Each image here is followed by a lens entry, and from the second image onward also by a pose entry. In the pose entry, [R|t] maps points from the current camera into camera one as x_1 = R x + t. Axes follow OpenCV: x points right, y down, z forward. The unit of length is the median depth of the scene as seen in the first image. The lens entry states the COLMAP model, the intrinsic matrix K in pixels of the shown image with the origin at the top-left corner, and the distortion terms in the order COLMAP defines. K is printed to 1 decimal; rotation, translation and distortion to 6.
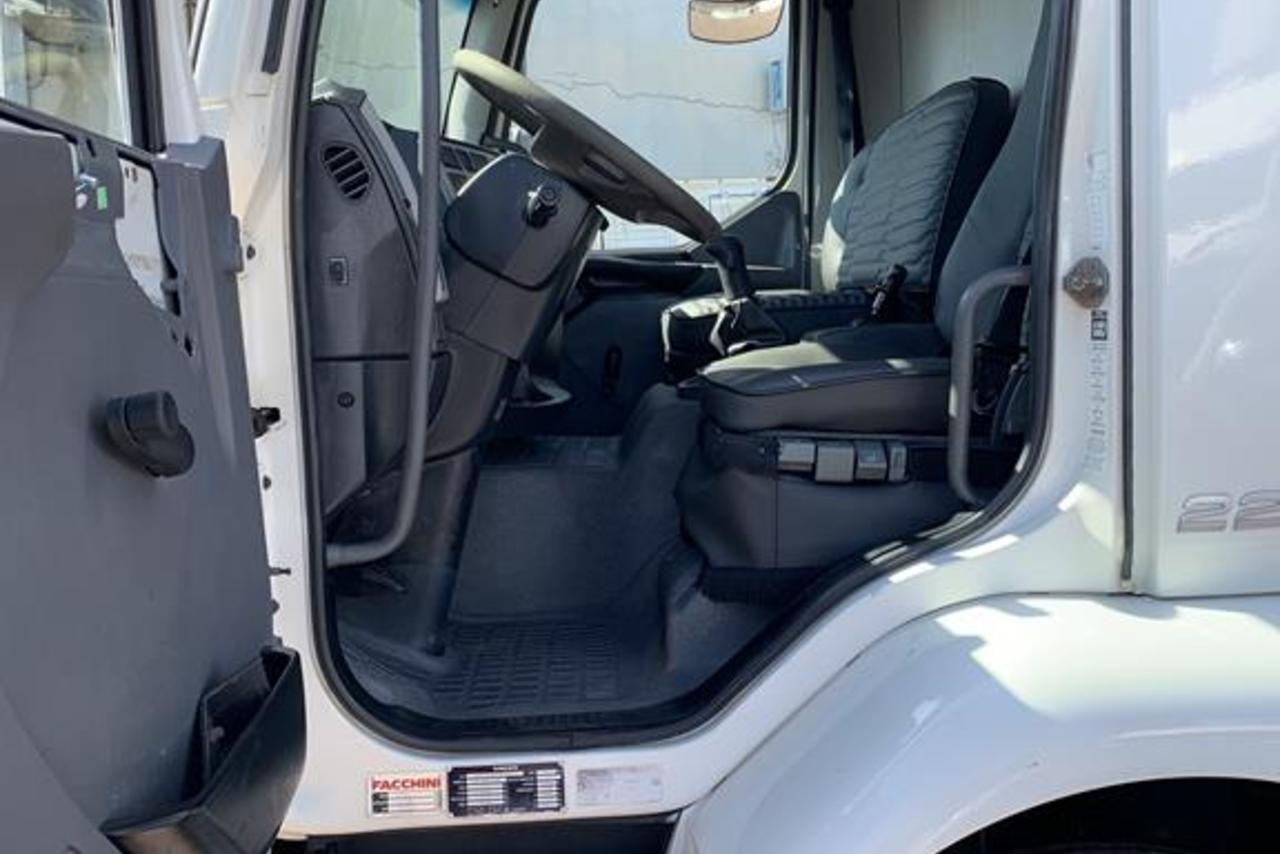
lens RADIAL K [[961.4, 0, 640.0], [0, 961.4, 427.0], [0, 0, 1]] dist [0.061284, 0.000604]
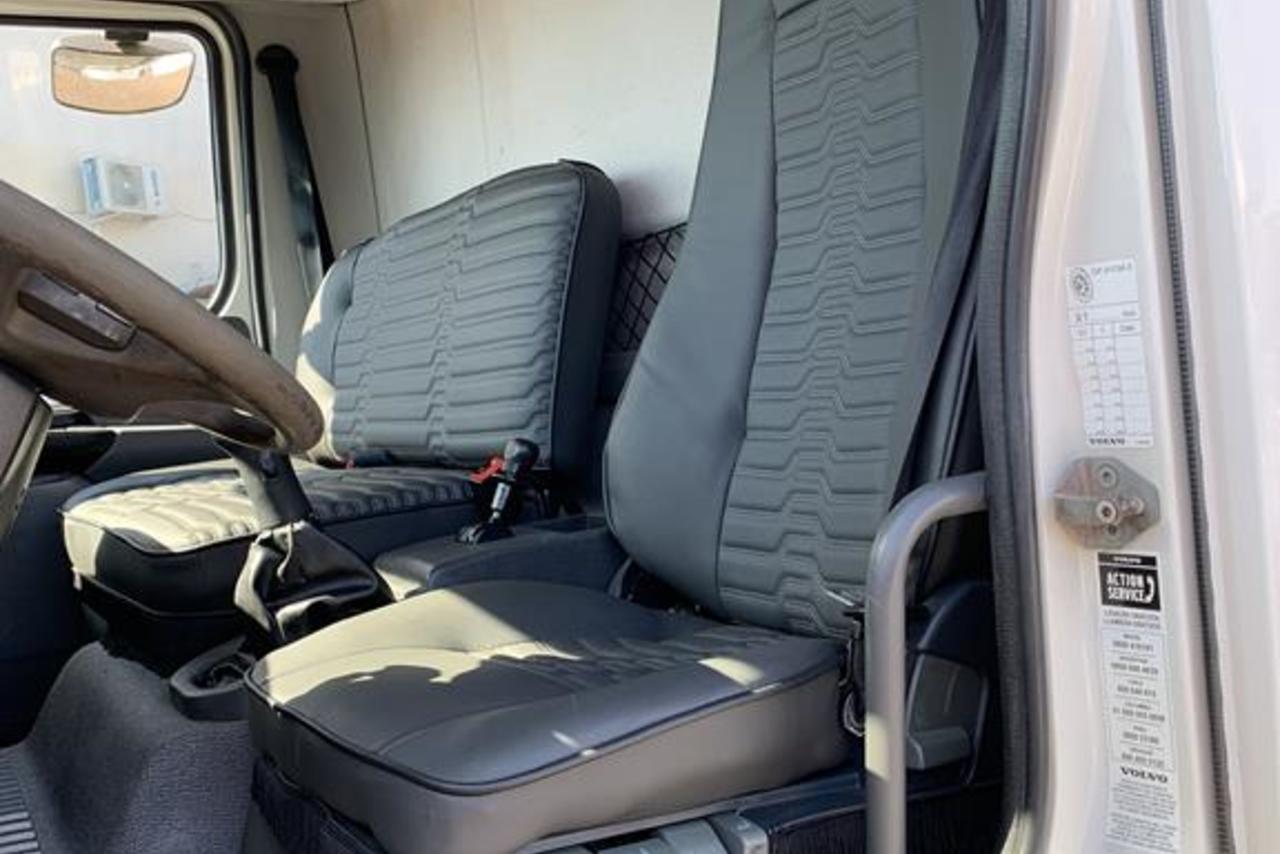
lens RADIAL K [[988.3, 0, 414.7], [0, 988.3, 424.0], [0, 0, 1]] dist [0.039233, 0.001271]
pose [[0.891254, -0.089482, 0.444590, -0.081206], [0.137372, 0.987551, -0.076623, -0.135510], [-0.432199, 0.129365, 0.892451, 0.446097]]
